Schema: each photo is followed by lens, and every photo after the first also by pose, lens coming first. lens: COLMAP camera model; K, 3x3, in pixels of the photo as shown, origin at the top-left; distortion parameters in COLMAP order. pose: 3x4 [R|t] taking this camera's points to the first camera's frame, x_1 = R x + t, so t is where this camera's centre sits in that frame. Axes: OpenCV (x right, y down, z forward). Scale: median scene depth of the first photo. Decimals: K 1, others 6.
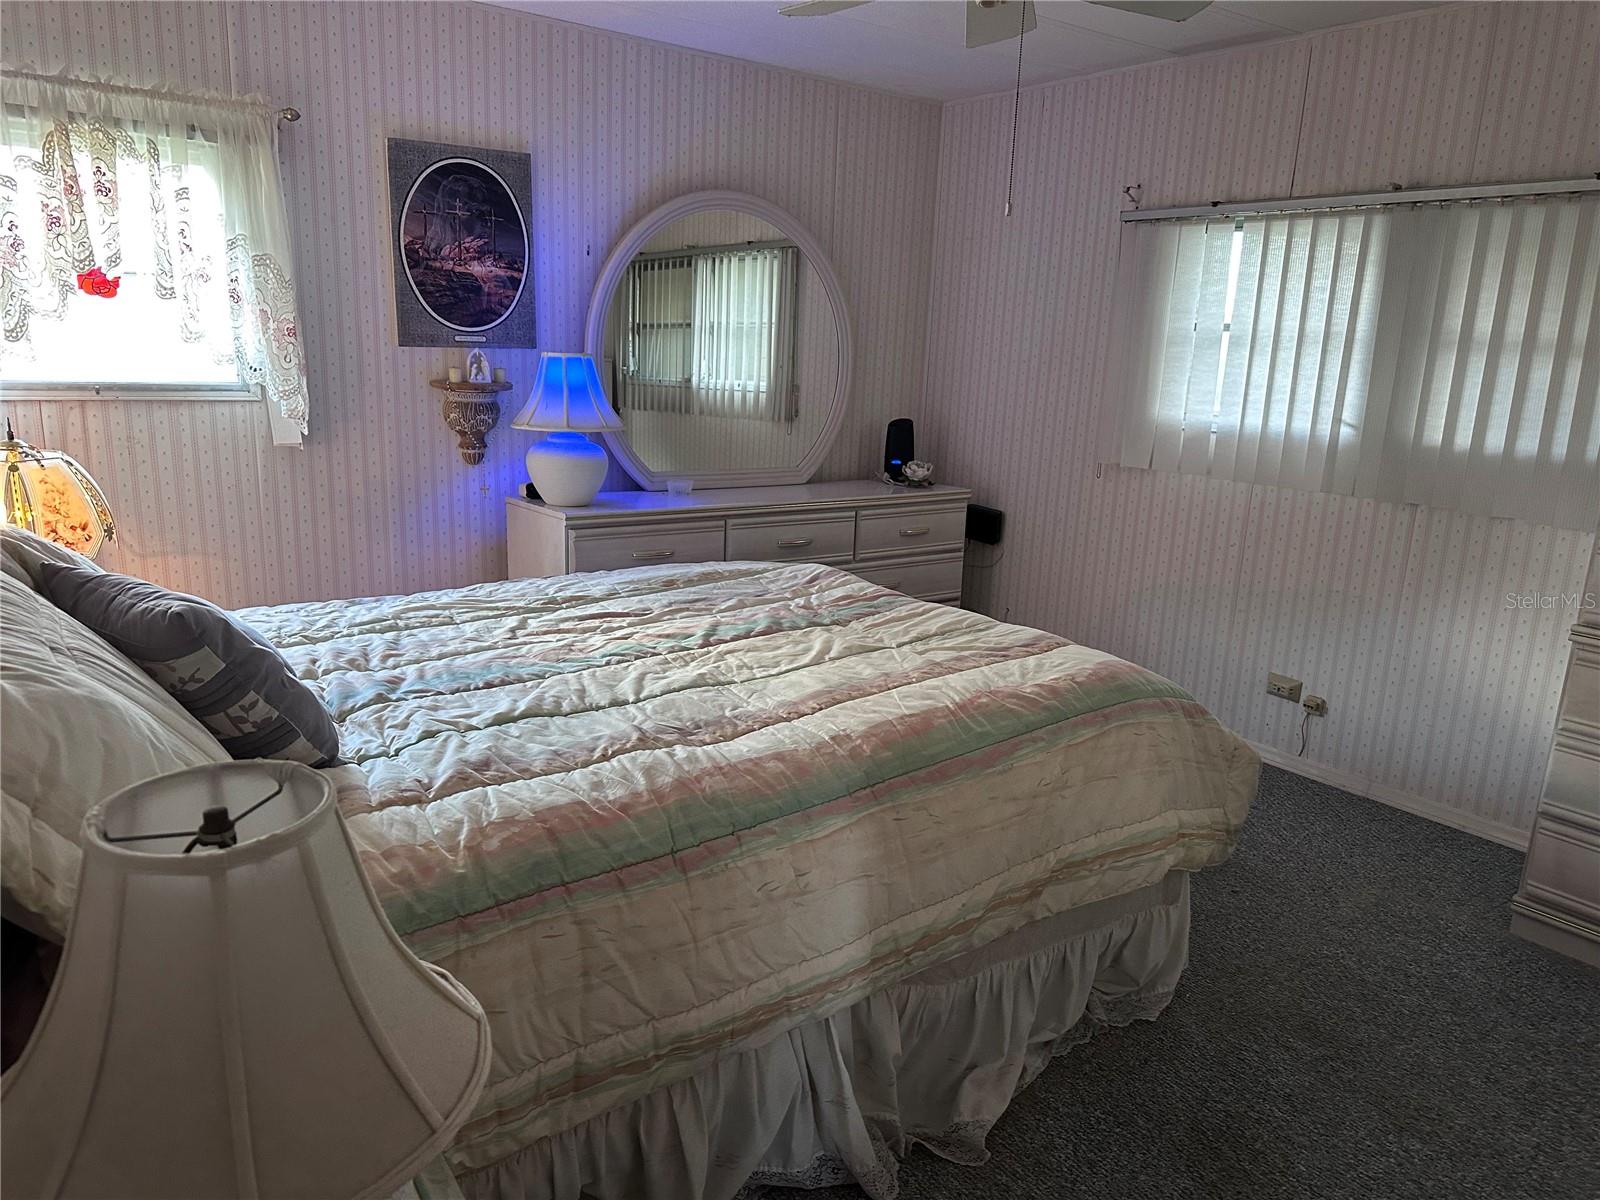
lens RADIAL K [[1085.5, 0, 803.6], [0, 1085.5, 606.1], [0, 0, 1]] dist [0.028330, -0.055220]
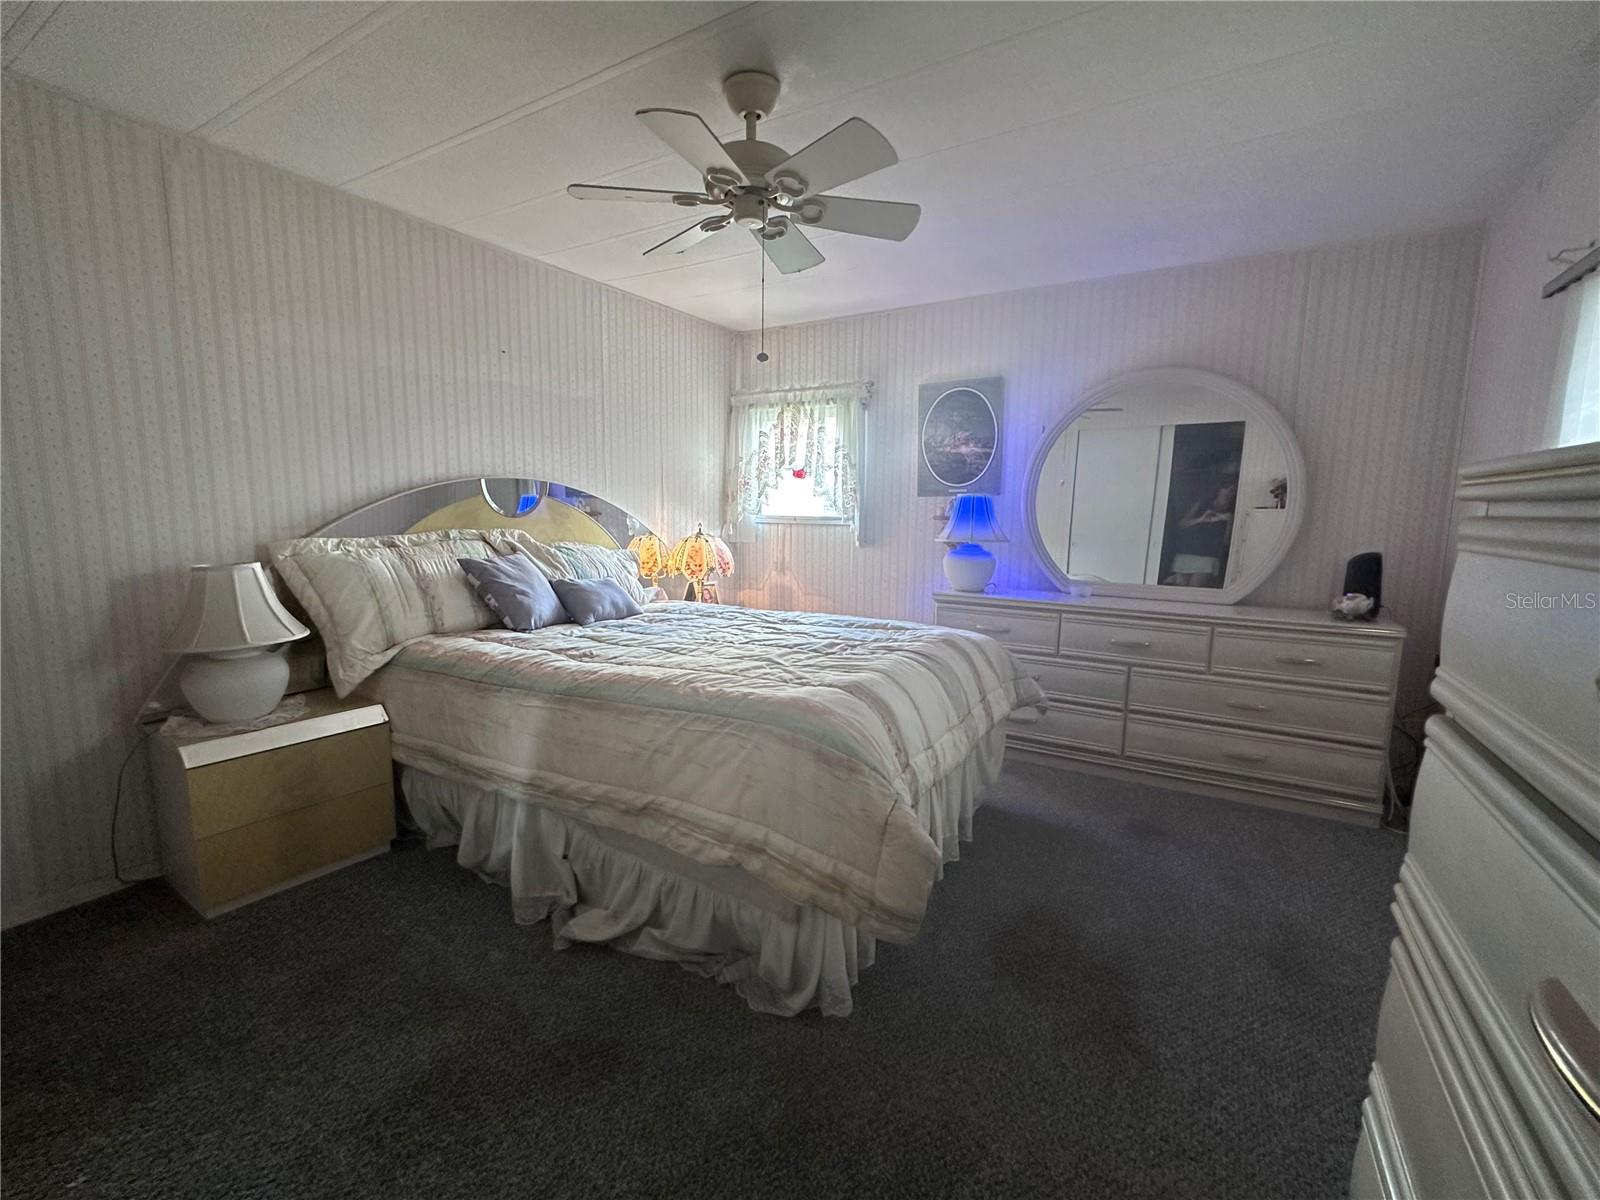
lens RADIAL K [[681.7, 0, 810.9], [0, 681.7, 593.3], [0, 0, 1]] dist [-0.001552, -0.000068]
pose [[0.398961, 0.079752, -0.913493, 0.619856], [-0.207682, 0.978182, -0.005304, -0.040278], [0.893140, 0.191832, 0.406819, 0.428068]]
